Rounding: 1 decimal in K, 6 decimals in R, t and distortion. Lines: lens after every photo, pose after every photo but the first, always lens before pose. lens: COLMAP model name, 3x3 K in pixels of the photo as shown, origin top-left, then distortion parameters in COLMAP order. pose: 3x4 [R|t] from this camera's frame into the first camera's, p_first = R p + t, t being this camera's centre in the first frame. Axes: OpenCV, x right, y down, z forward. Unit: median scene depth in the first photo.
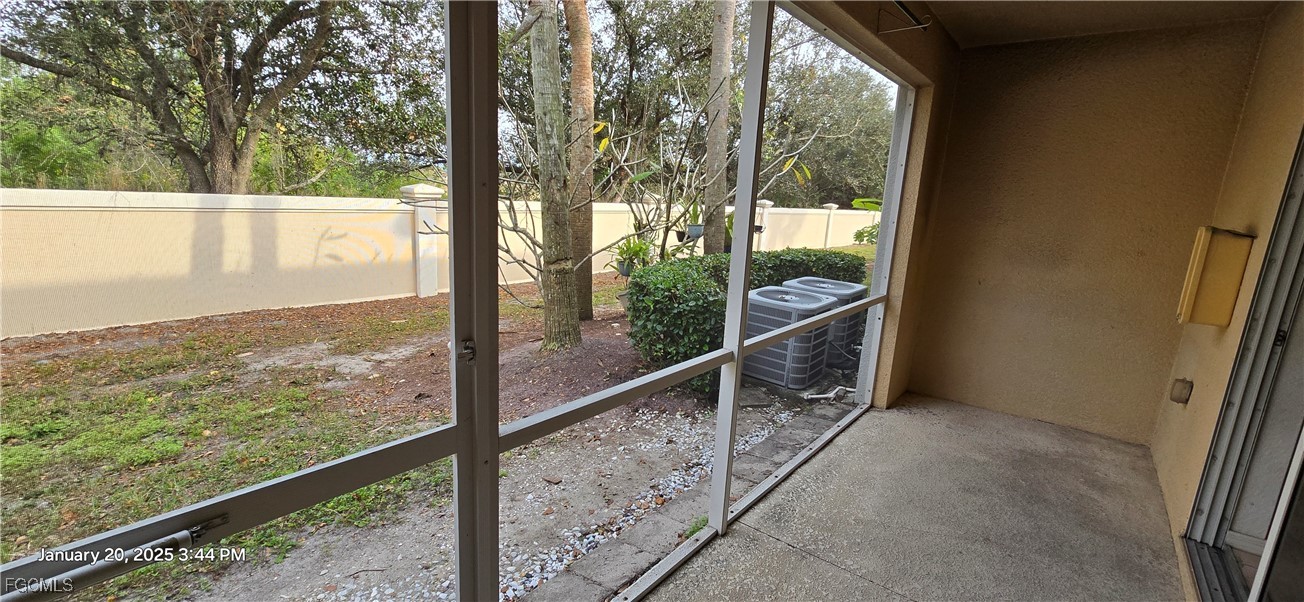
lens RADIAL K [[524.0, 0, 651.5], [0, 524.0, 297.2], [0, 0, 1]] dist [-0.007554, 0.001528]
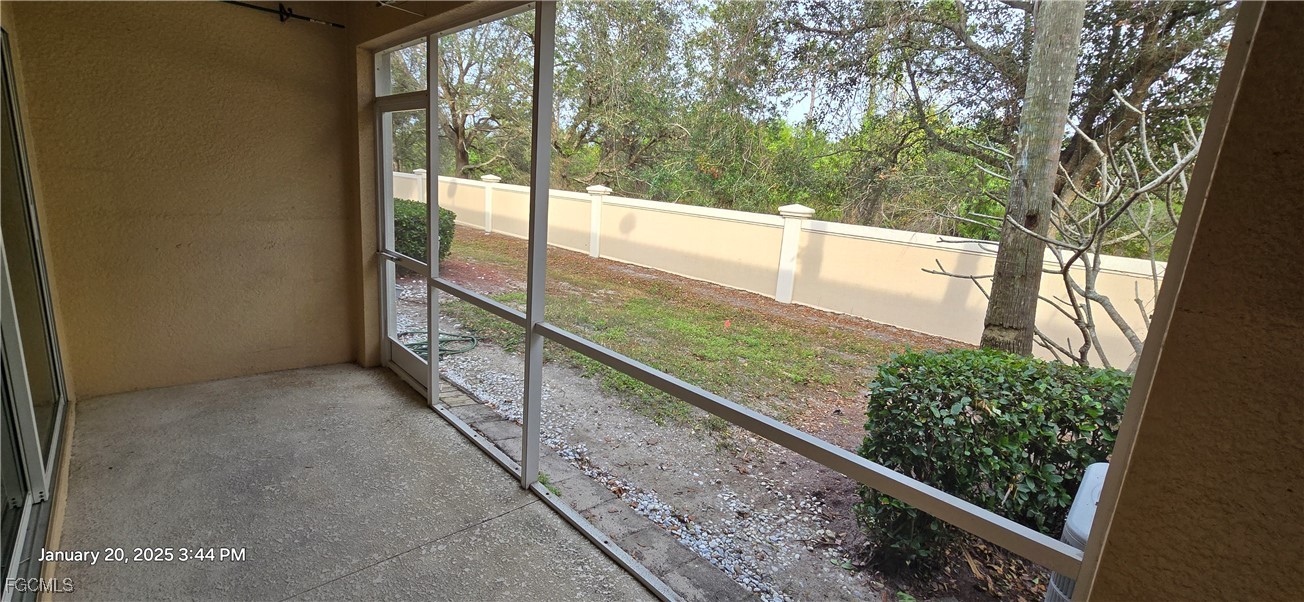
lens RADIAL K [[524.0, 0, 651.8], [0, 524.0, 300.5], [0, 0, 1]] dist [-0.007554, 0.001528]
pose [[-0.085995, 0.148865, -0.985111, 0.980144], [-0.280919, 0.945032, 0.167331, -0.152771], [0.955871, 0.291126, -0.039449, 1.023827]]
